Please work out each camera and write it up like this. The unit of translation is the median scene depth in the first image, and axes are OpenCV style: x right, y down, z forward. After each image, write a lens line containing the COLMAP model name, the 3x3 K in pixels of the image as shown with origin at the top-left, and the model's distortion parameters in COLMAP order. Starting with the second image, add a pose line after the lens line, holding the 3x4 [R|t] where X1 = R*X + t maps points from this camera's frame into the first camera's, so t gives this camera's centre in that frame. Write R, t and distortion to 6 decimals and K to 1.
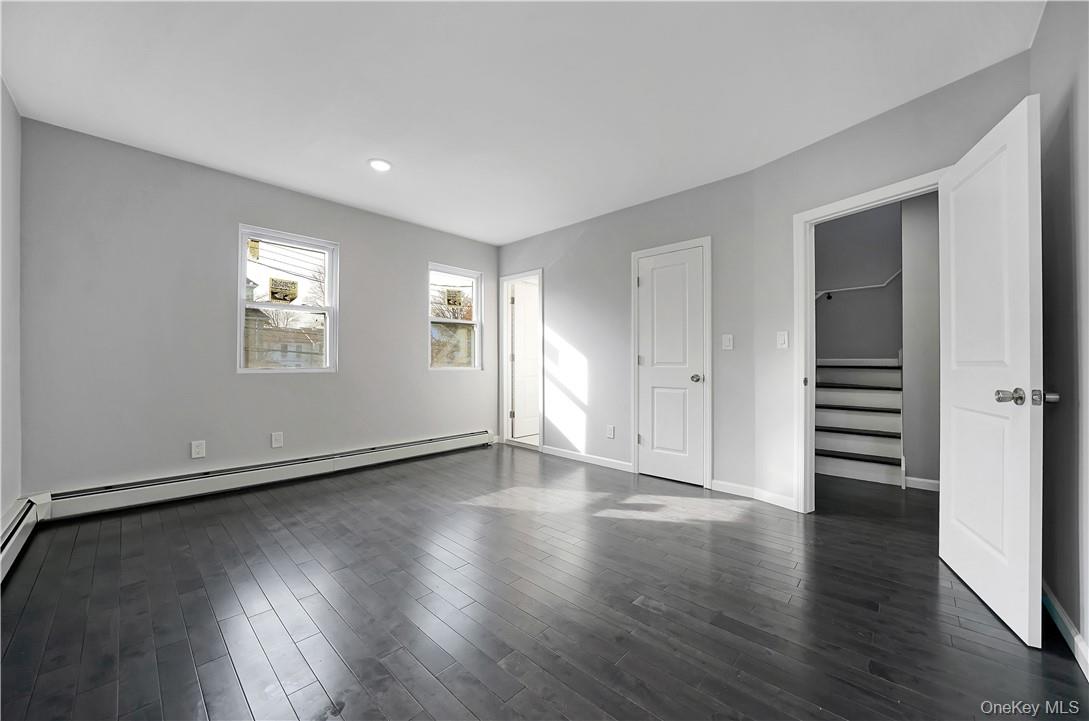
lens RADIAL K [[408.5, 0, 542.4], [0, 408.5, 361.2], [0, 0, 1]] dist [-0.000384, 0.000341]
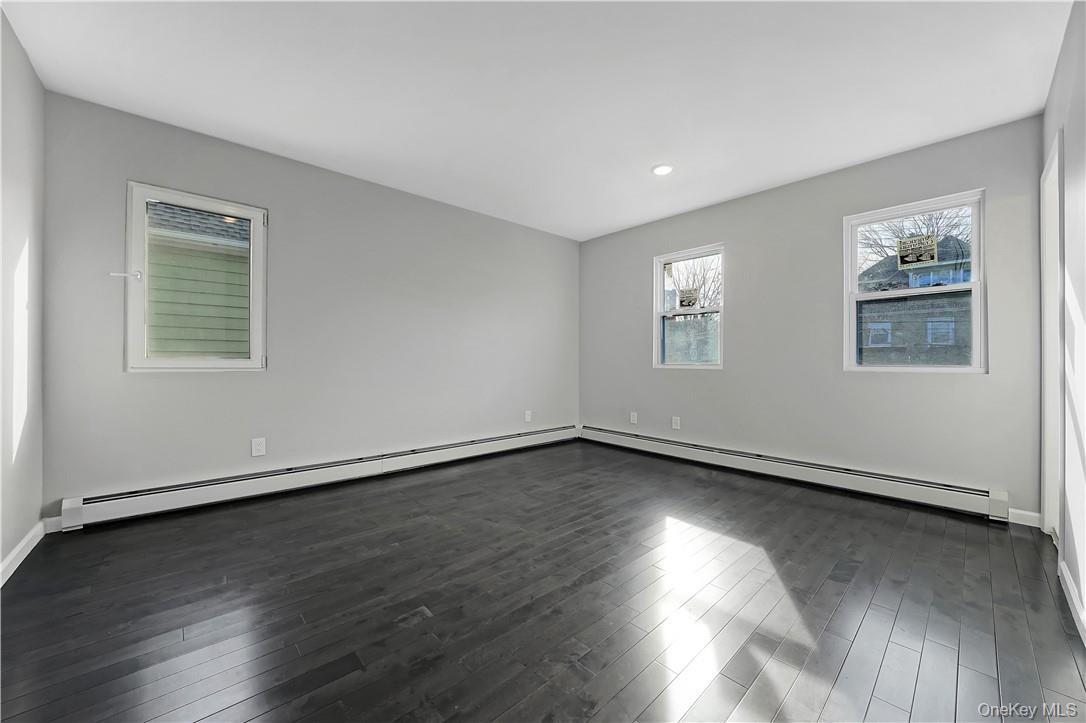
lens RADIAL K [[407.3, 0, 544.5], [0, 407.3, 359.0], [0, 0, 1]] dist [-0.000384, 0.000341]
pose [[-0.067058, -0.006975, -0.997725, 0.609876], [-0.003984, 0.999969, -0.006722, 0.012251], [0.997741, 0.003524, -0.067084, 0.710815]]
